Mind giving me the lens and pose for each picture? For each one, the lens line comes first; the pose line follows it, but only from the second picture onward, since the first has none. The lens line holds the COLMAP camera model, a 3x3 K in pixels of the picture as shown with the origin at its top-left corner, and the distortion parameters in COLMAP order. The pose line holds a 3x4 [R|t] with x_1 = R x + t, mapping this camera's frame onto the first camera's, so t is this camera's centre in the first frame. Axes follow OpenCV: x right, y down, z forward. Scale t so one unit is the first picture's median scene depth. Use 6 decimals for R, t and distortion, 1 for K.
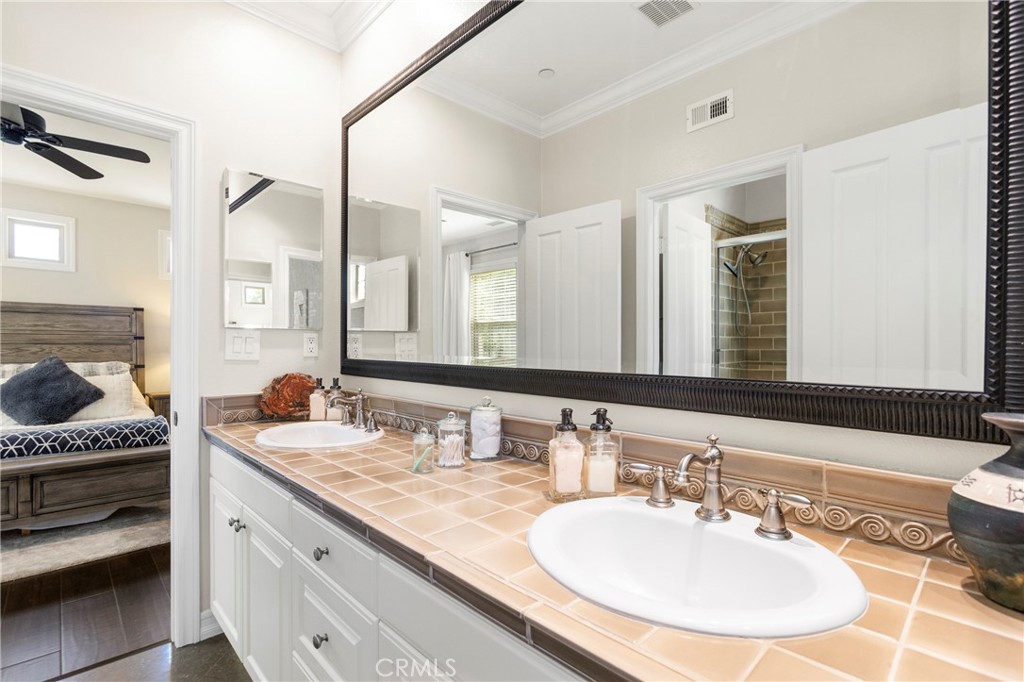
lens RADIAL K [[464.5, 0, 514.1], [0, 464.5, 343.6], [0, 0, 1]] dist [-0.016831, 0.000480]
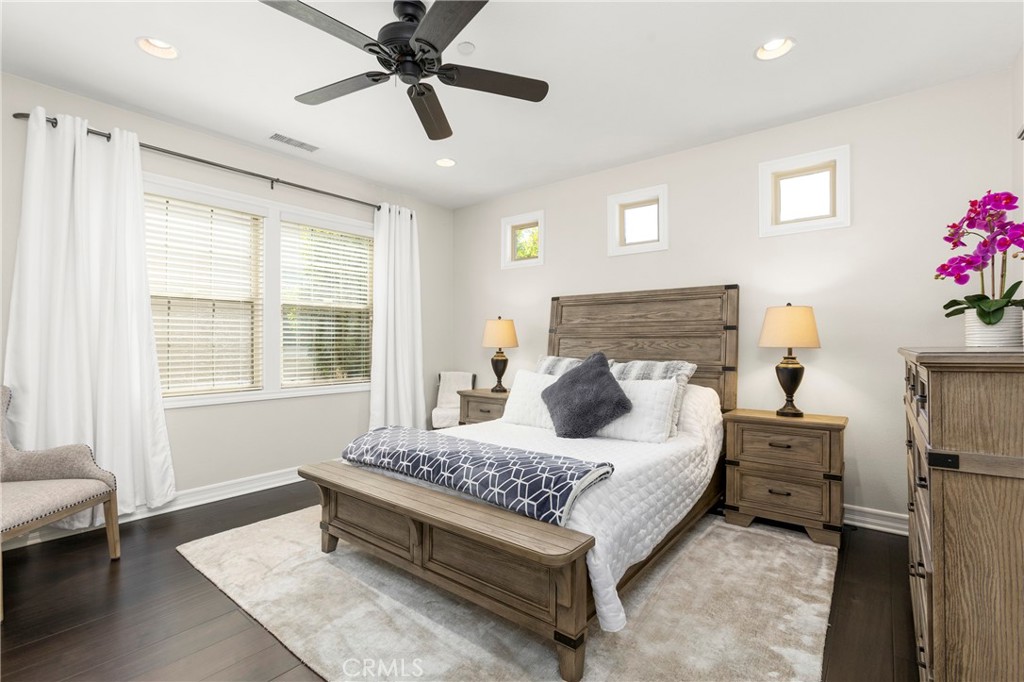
lens RADIAL K [[464.5, 0, 515.9], [0, 464.5, 341.7], [0, 0, 1]] dist [-0.016831, 0.000480]
pose [[0.125651, -0.005194, -0.992061, -0.178543], [0.006080, 0.999972, -0.004466, 0.010609], [0.992056, -0.005470, 0.125679, 0.639891]]
